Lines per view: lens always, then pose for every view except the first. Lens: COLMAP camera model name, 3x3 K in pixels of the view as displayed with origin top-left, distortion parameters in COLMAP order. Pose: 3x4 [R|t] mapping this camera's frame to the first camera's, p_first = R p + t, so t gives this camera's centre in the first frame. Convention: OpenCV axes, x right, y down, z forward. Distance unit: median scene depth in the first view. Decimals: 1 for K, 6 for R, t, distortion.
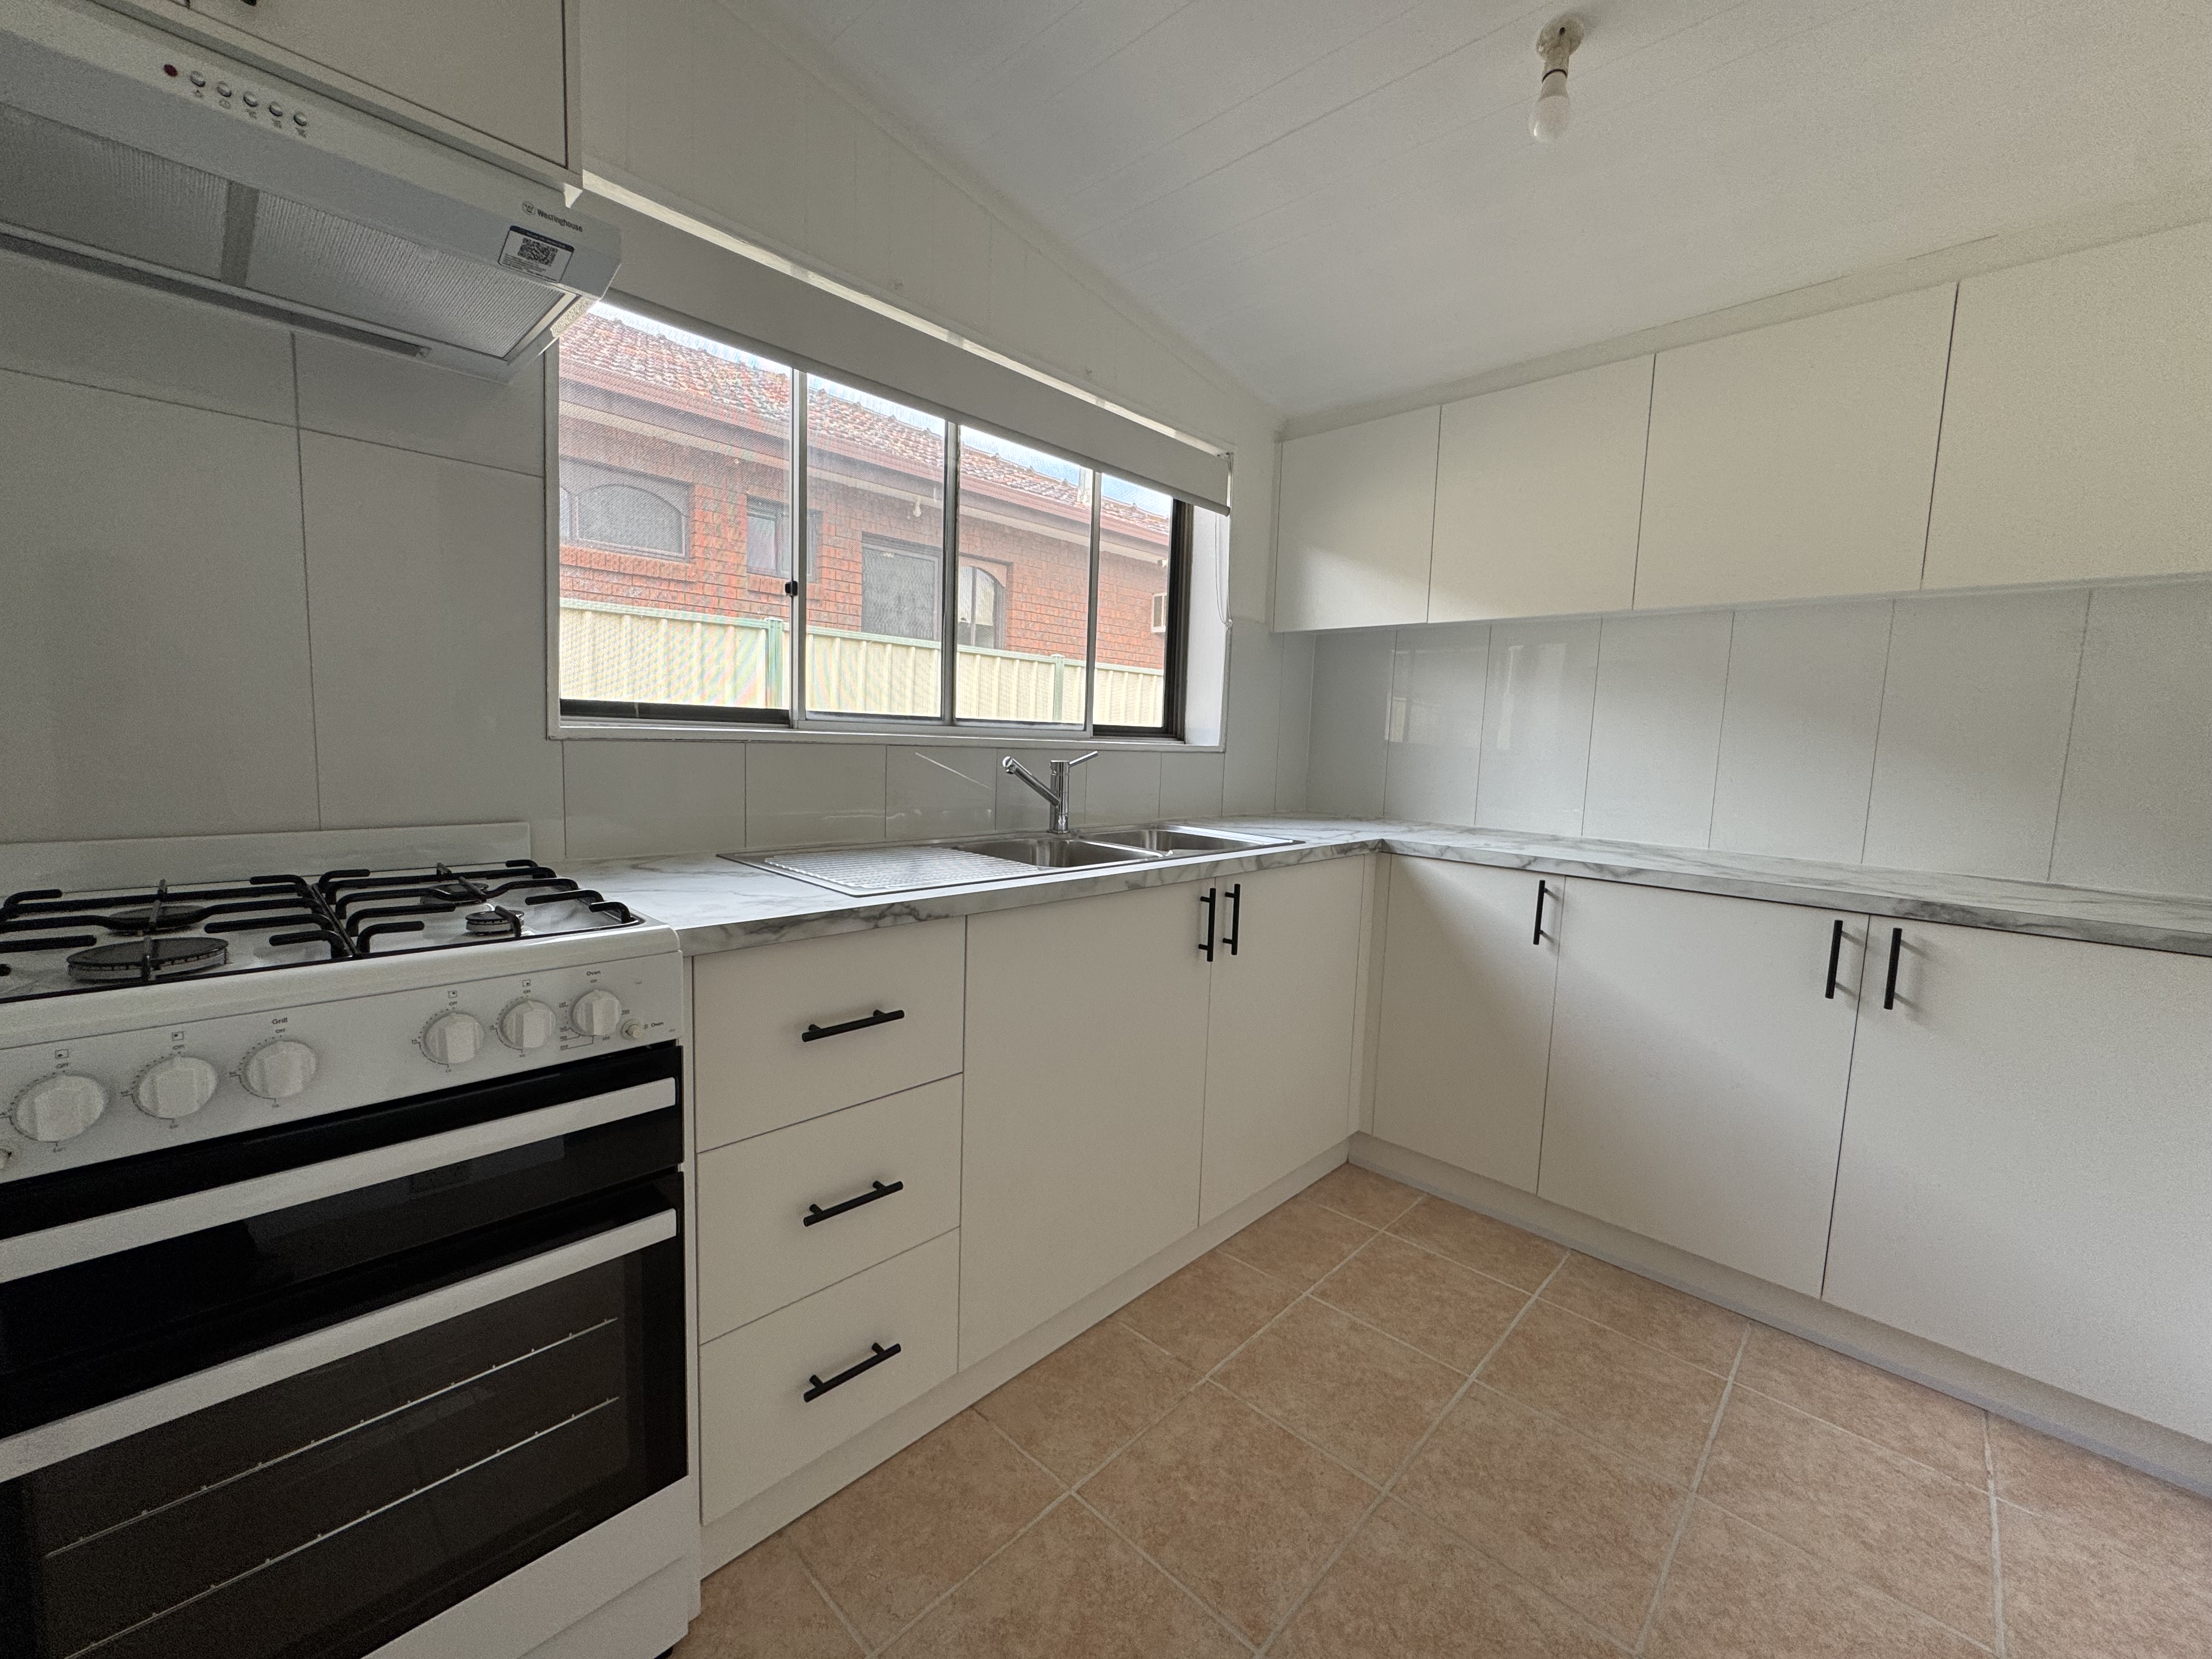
lens RADIAL K [[884.5, 0, 1105.5], [0, 884.5, 827.4], [0, 0, 1]] dist [0.000948, 0.000314]
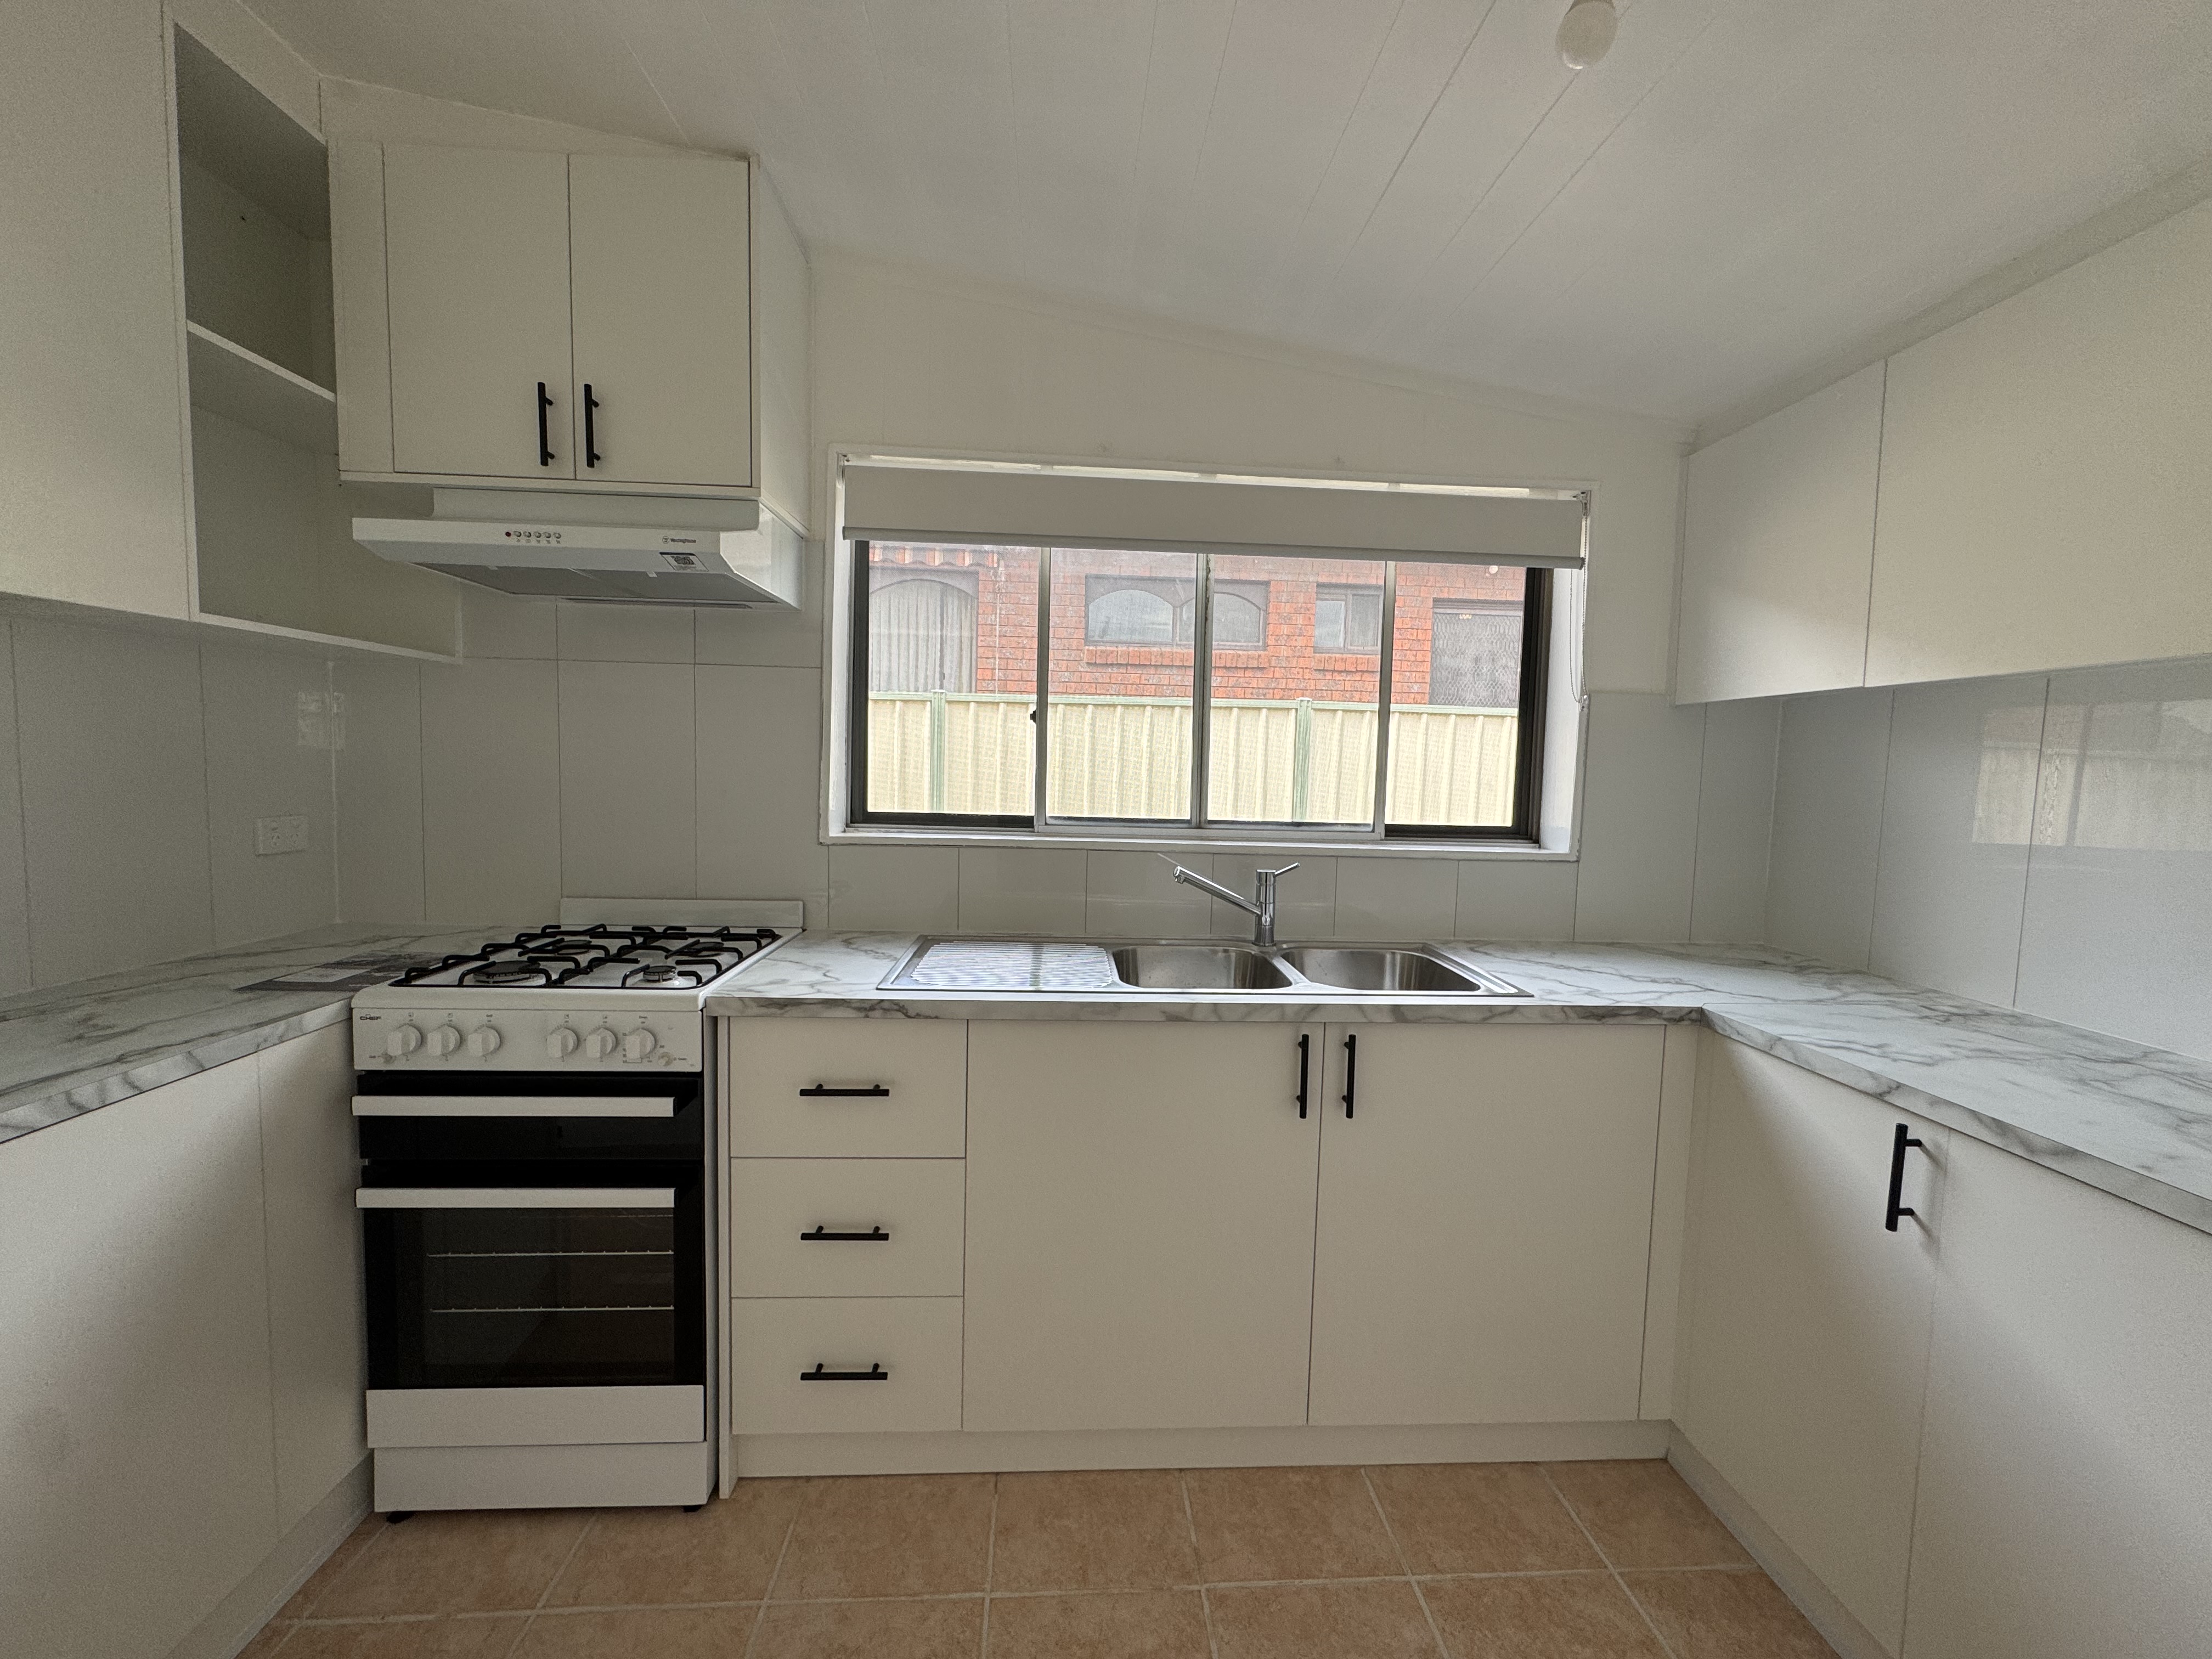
lens RADIAL K [[884.5, 0, 1107.9], [0, 884.5, 827.8], [0, 0, 1]] dist [0.000948, 0.000314]
pose [[0.734286, 0.031937, -0.678089, 0.512077], [-0.071796, 0.996944, -0.030792, -0.085431], [0.675033, 0.071294, 0.734334, 0.187727]]
